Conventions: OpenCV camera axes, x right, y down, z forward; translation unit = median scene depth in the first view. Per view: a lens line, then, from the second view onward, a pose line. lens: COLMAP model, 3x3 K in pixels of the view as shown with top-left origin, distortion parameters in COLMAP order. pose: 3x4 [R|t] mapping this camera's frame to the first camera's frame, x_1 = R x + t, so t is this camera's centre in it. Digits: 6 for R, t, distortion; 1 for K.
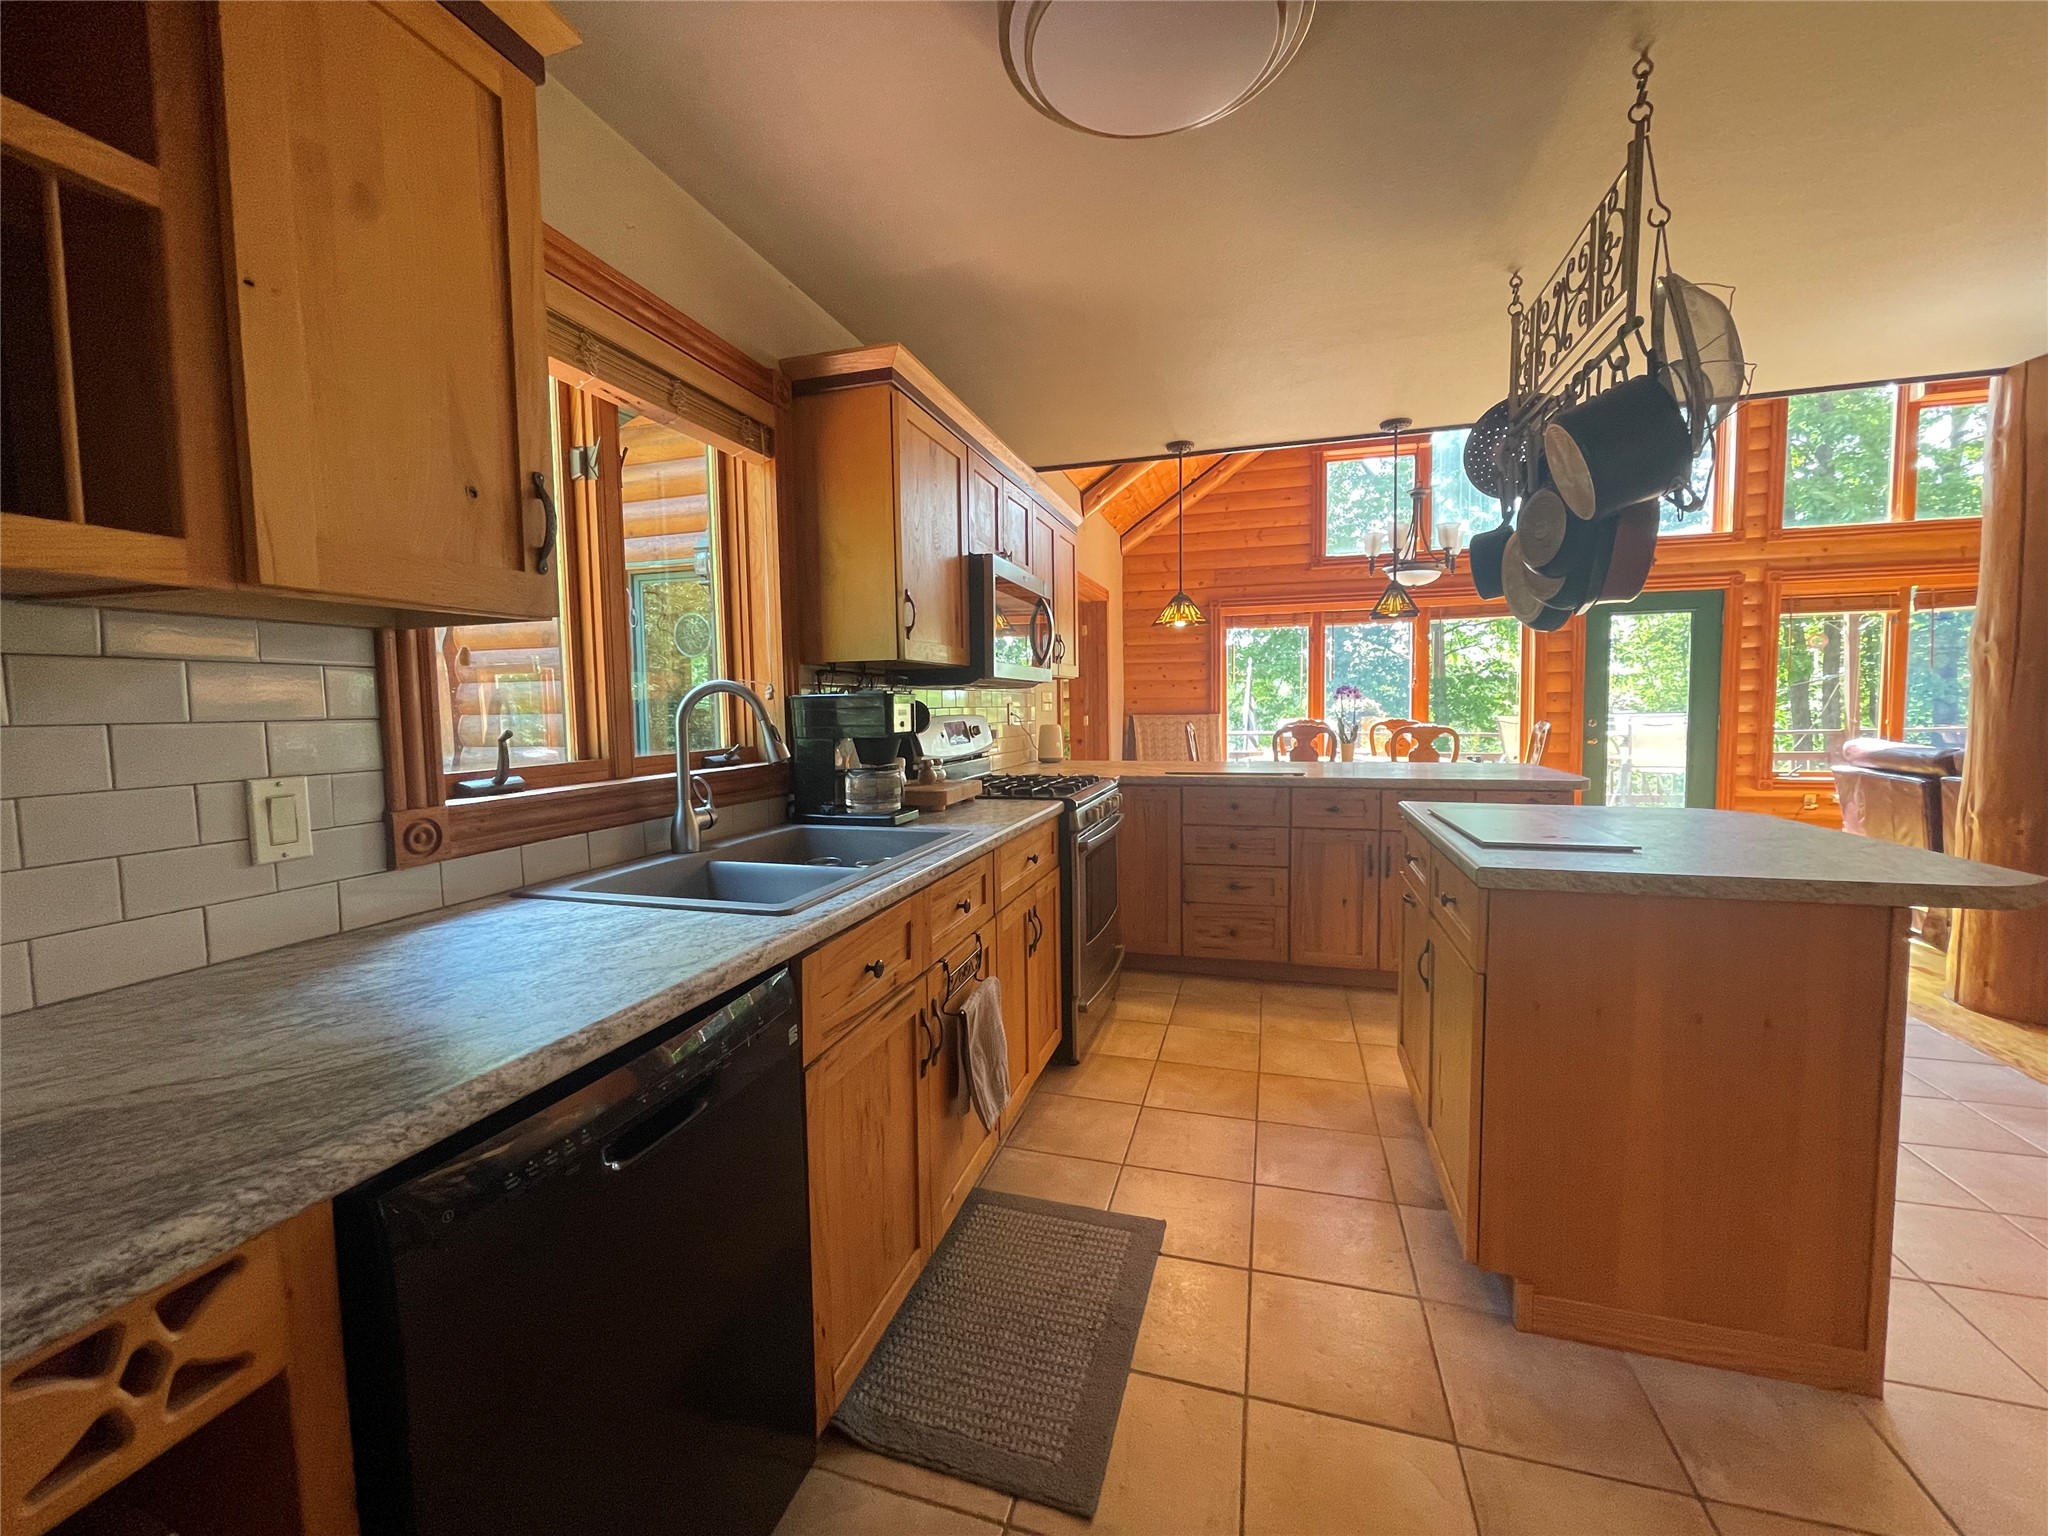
lens RADIAL K [[828.3, 0, 1030.8], [0, 828.3, 761.7], [0, 0, 1]] dist [-0.003287, 0.000923]
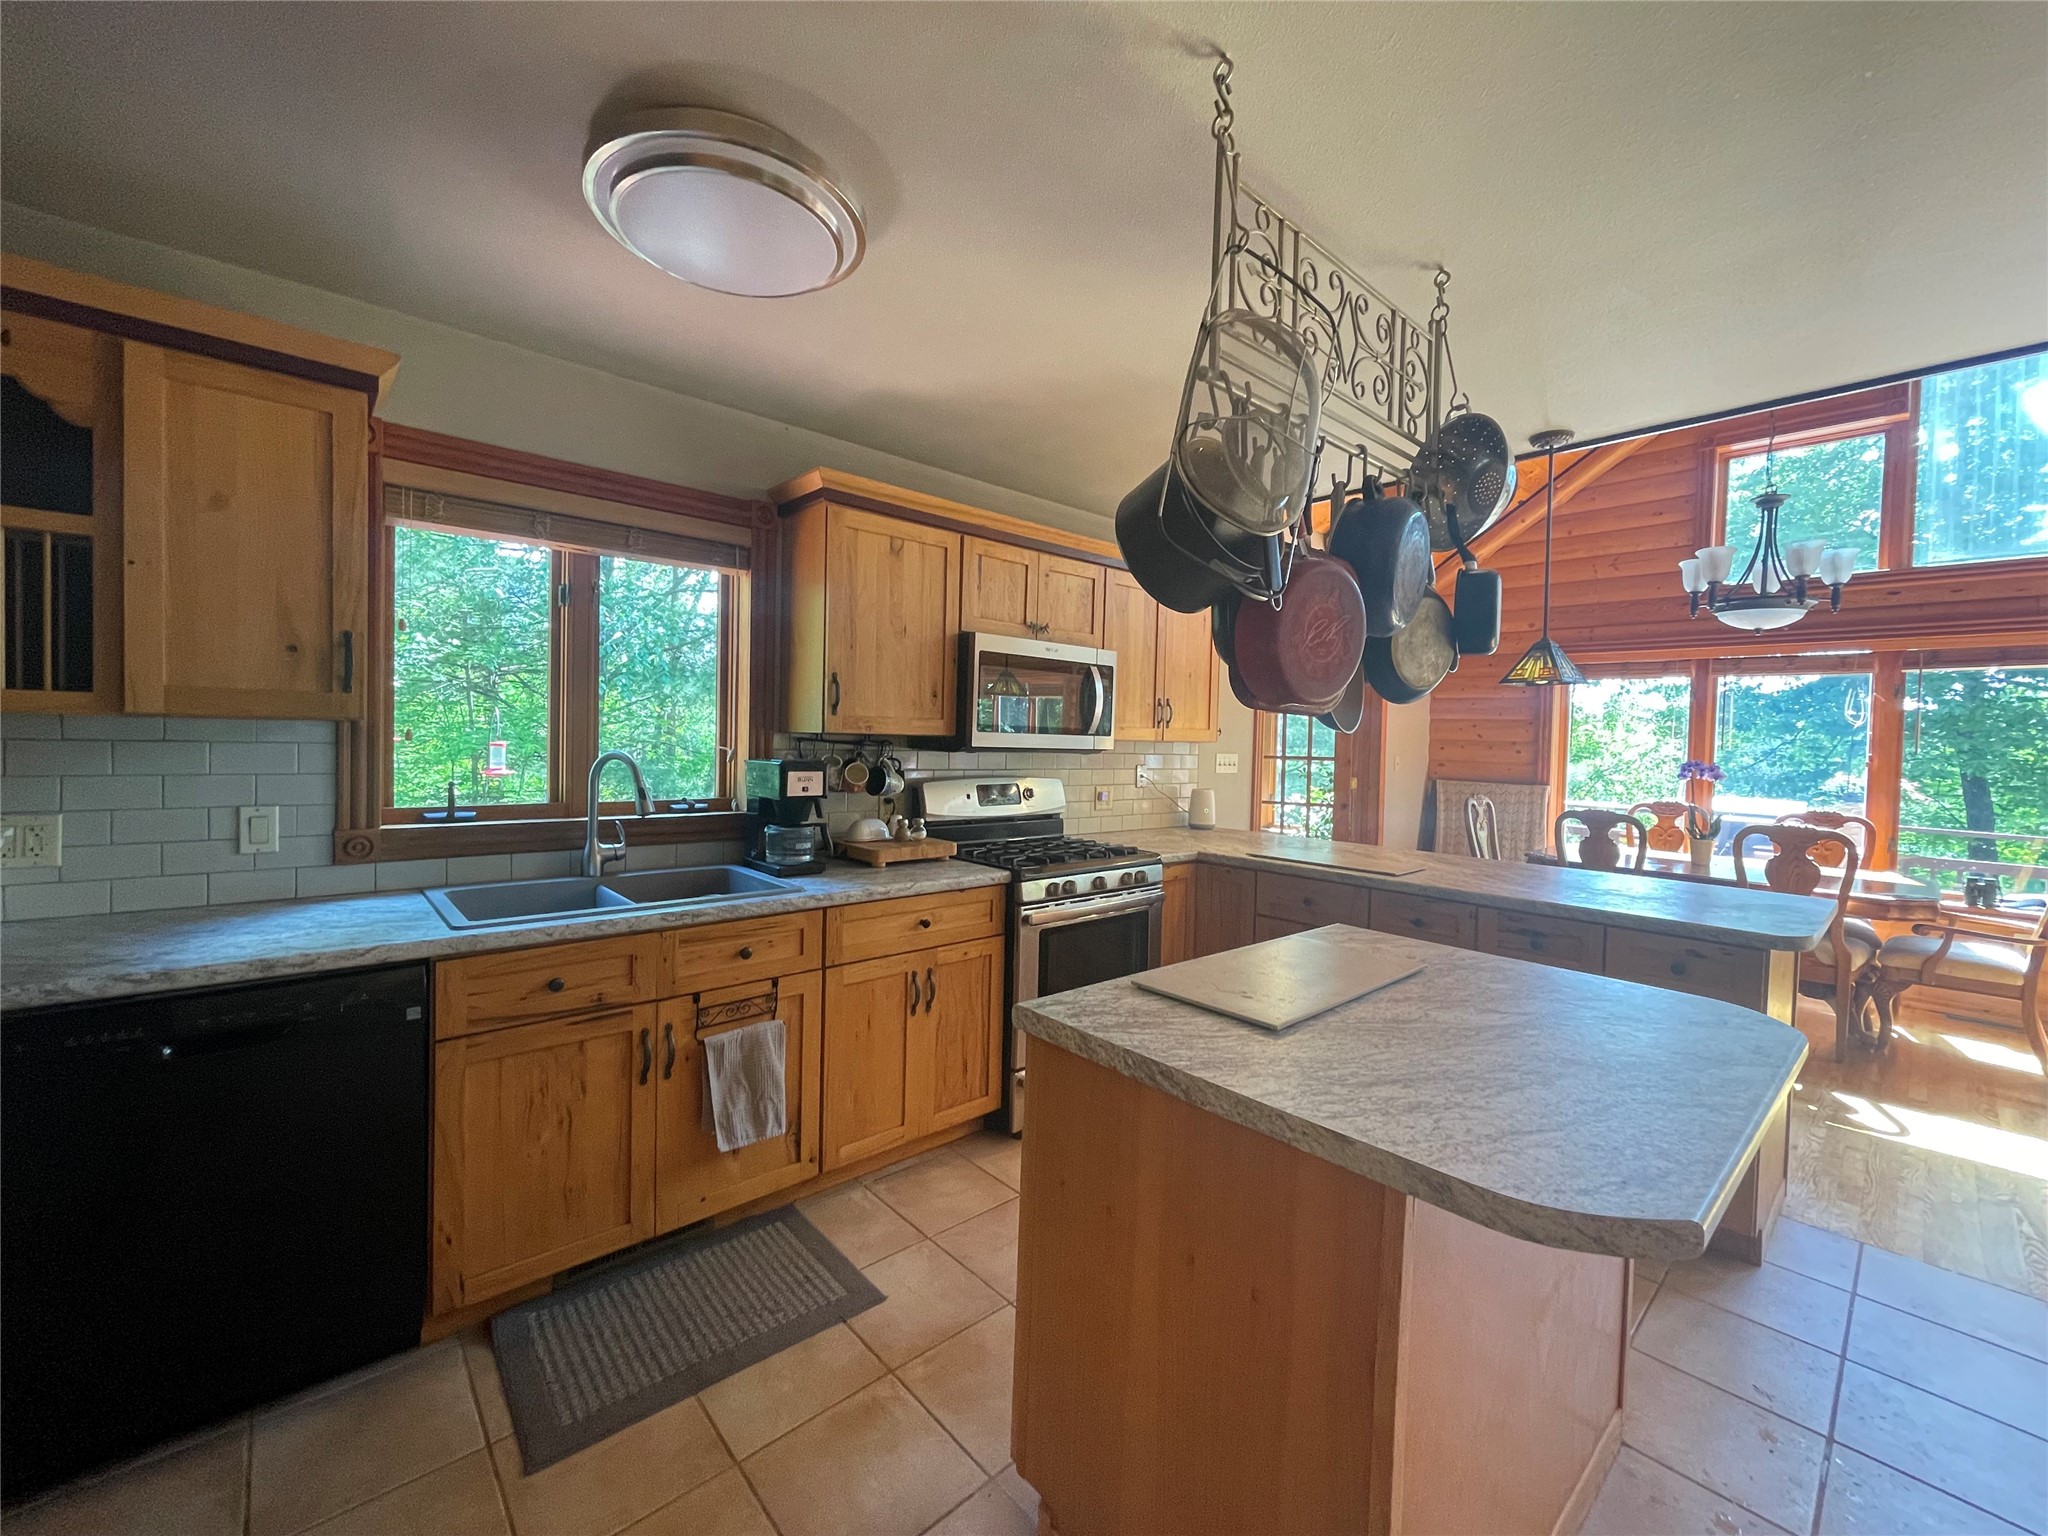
lens RADIAL K [[828.3, 0, 1017.9], [0, 828.3, 760.4], [0, 0, 1]] dist [-0.003287, 0.000923]
pose [[0.853972, 0.052422, -0.517672, 0.554488], [-0.075997, 0.996809, -0.024426, -0.063288], [0.514739, 0.060201, 0.855231, 0.123699]]
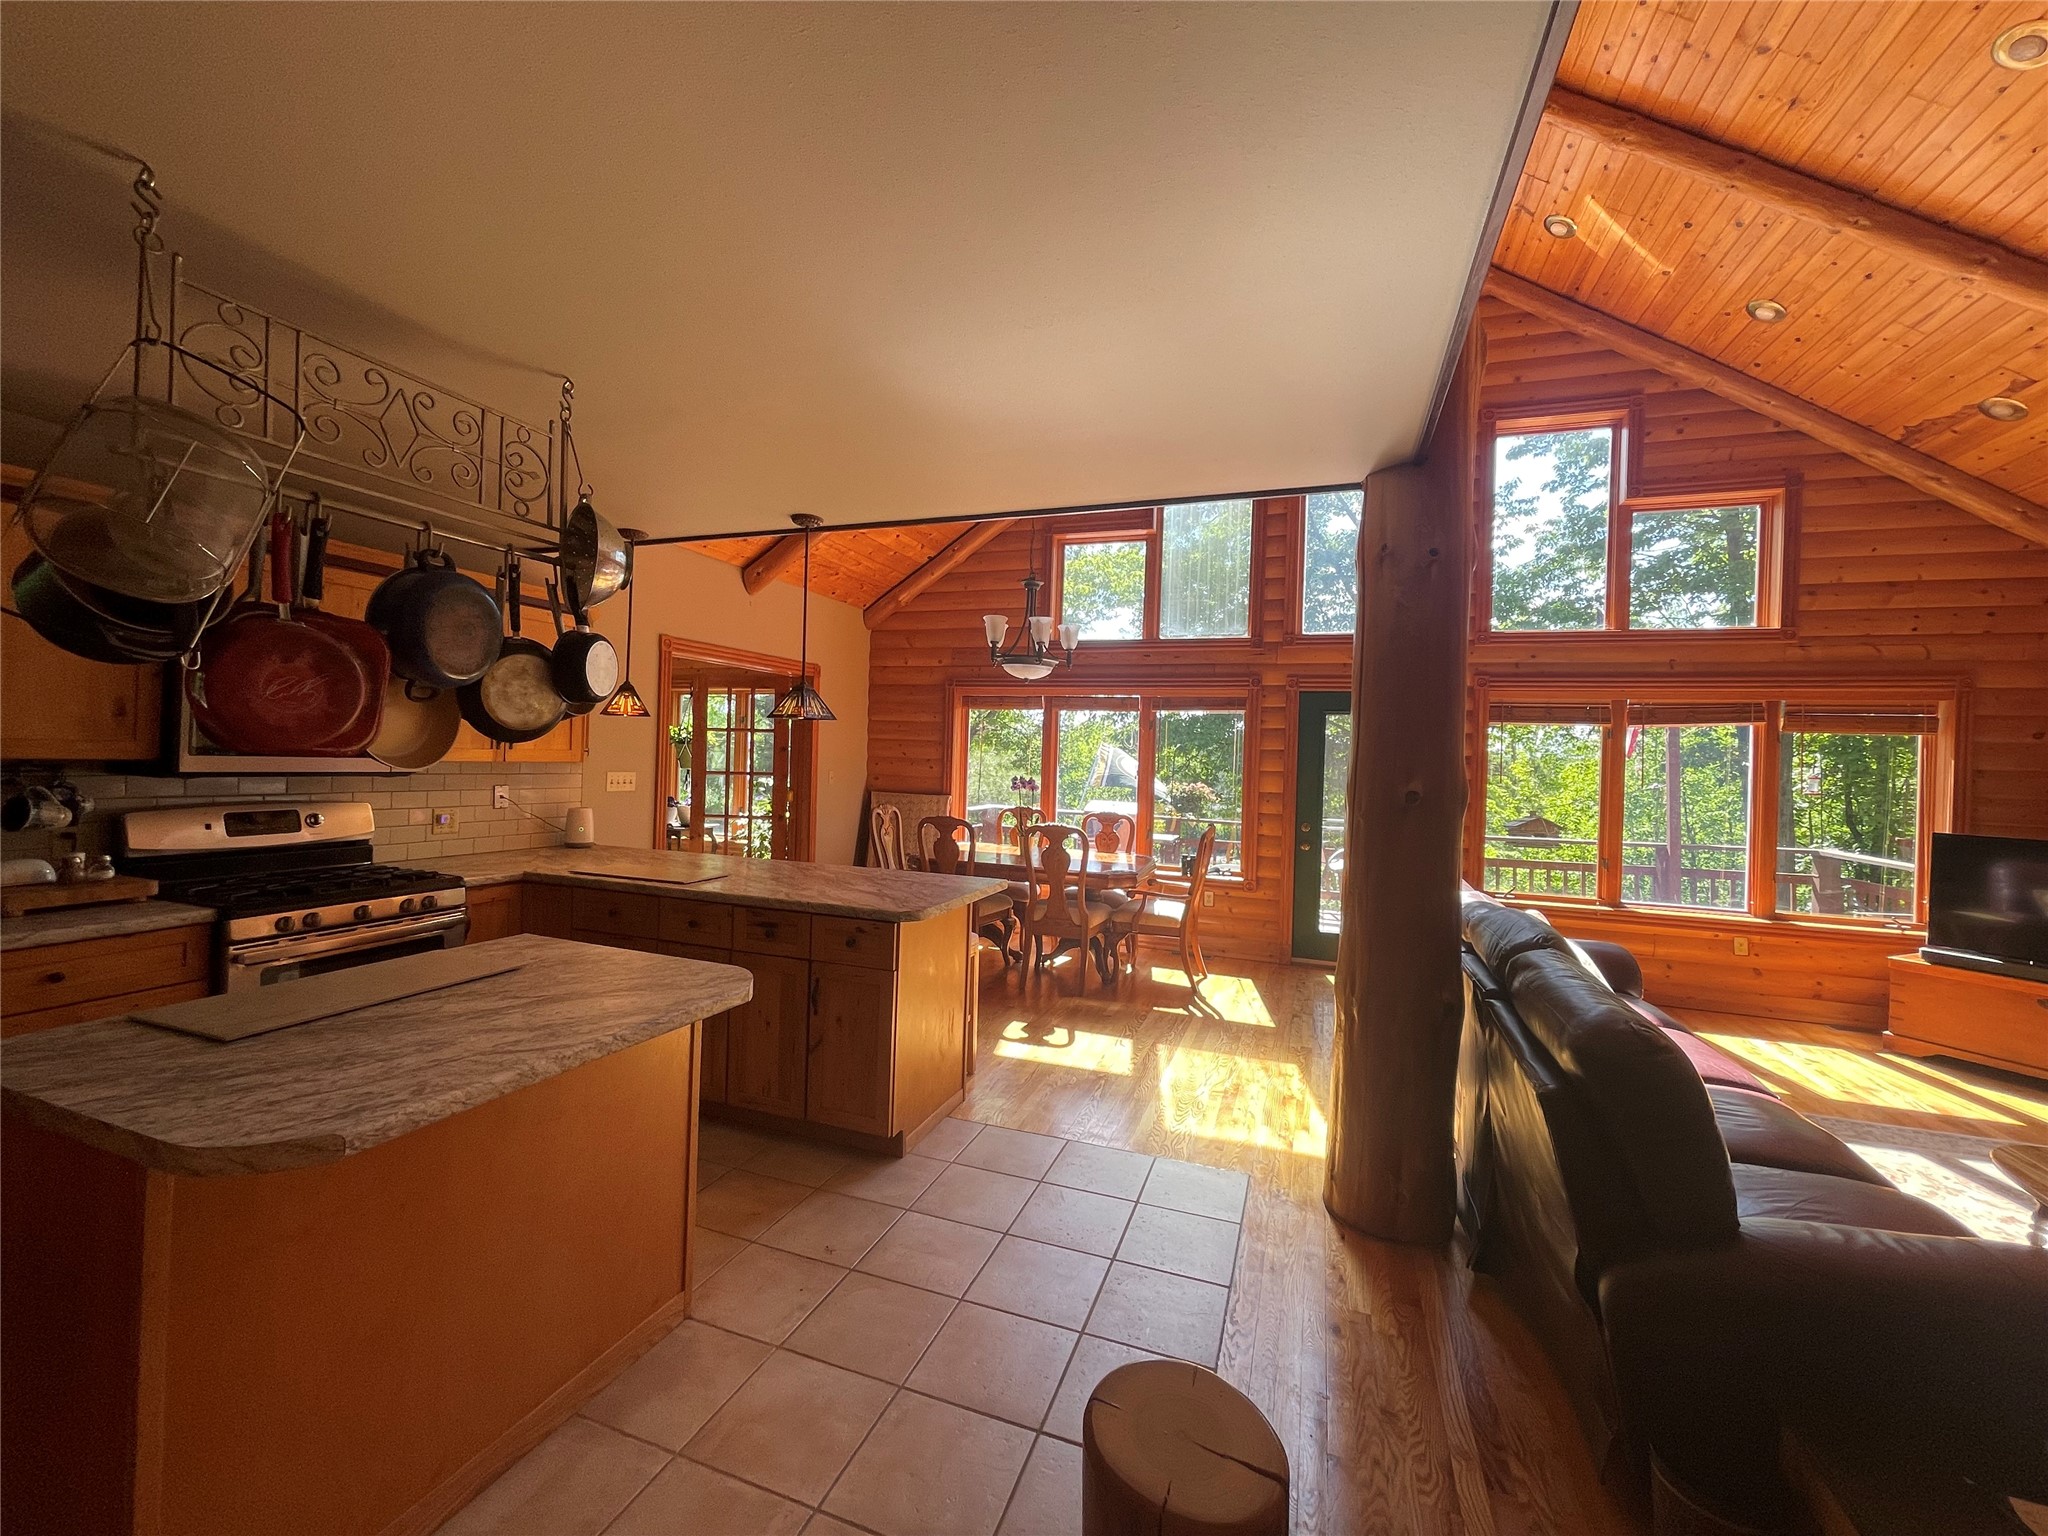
lens RADIAL K [[828.3, 0, 1016.1], [0, 828.3, 760.1], [0, 0, 1]] dist [-0.003287, 0.000923]
pose [[0.997679, 0.048270, -0.048035, 0.953968], [-0.051490, 0.996341, -0.068223, -0.100587], [0.044566, 0.070538, 0.996513, 0.098242]]
